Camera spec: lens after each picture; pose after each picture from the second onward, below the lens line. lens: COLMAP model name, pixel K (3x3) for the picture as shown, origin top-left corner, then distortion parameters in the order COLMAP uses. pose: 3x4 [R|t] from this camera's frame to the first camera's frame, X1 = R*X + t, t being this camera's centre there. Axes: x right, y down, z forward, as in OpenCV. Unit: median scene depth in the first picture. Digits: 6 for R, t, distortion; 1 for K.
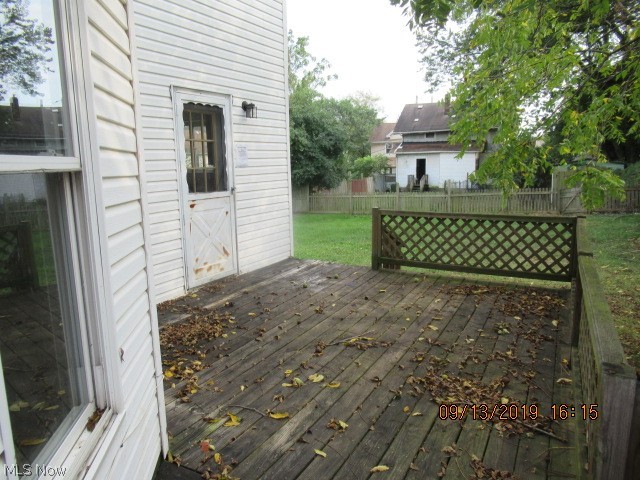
lens RADIAL K [[523.6, 0, 320.0], [0, 523.6, 240.0], [0, 0, 1]] dist [-0.004702, -0.004957]
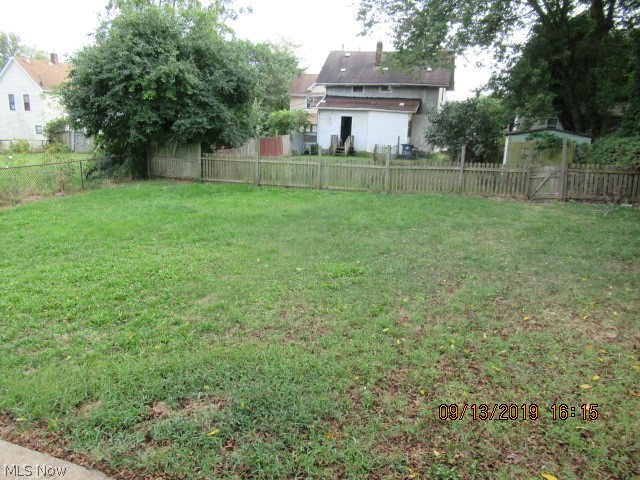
lens RADIAL K [[523.6, 0, 320.0], [0, 523.6, 240.0], [0, 0, 1]] dist [-0.004702, -0.004957]
pose [[0.986899, 0.025767, 0.159268, 0.019370], [-0.038838, 0.996078, 0.079506, -0.021072], [-0.156594, -0.084650, 0.984029, 0.151927]]
